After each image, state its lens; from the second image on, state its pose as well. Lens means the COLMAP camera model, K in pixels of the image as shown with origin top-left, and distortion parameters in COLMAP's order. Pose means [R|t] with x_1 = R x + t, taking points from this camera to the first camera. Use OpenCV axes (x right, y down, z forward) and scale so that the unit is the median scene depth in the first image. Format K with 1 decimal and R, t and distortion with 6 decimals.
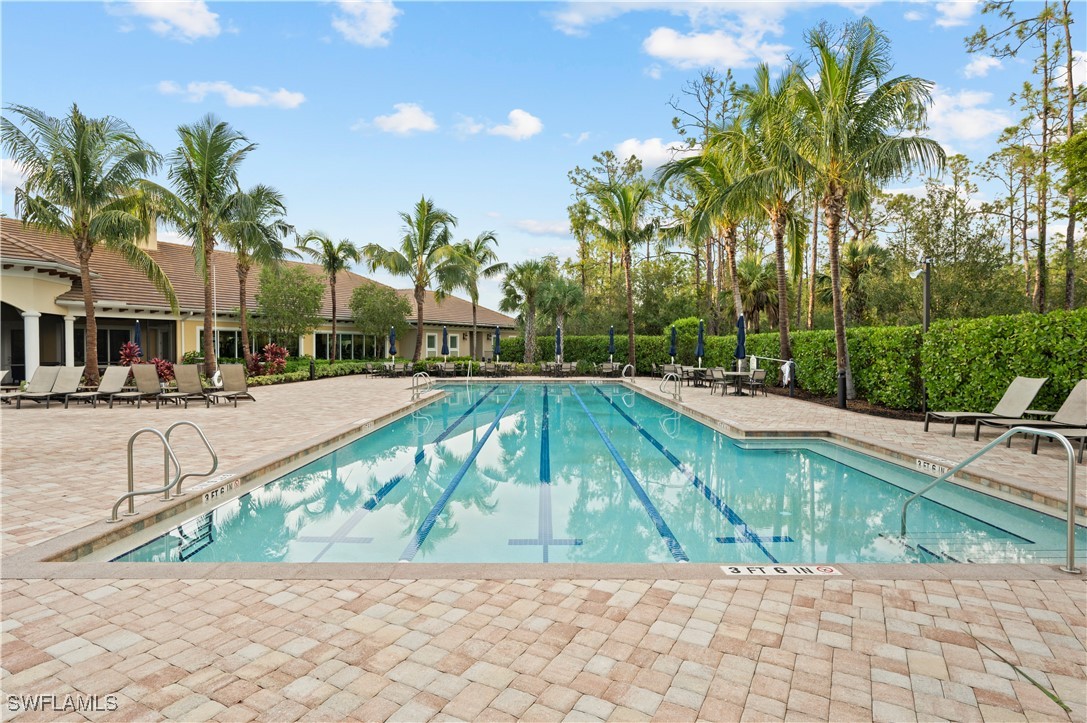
lens RADIAL K [[590.7, 0, 543.5], [0, 590.7, 361.5], [0, 0, 1]] dist [0.000350, 0.000277]
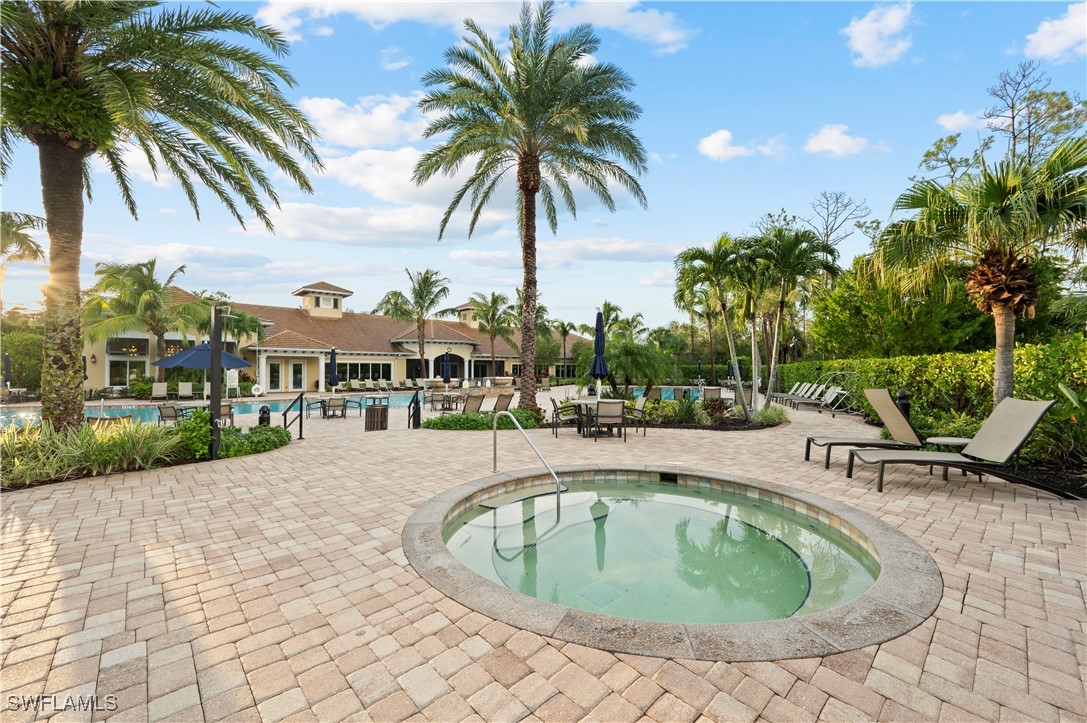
lens RADIAL K [[434.5, 0, 543.5], [0, 434.5, 361.5], [0, 0, 1]] dist [-0.000117, -0.000011]
pose [[0.946207, -0.008099, -0.323461, 0.081284], [-0.005648, 0.999121, -0.041538, 0.005300], [0.323513, 0.041130, 0.945329, -0.507876]]
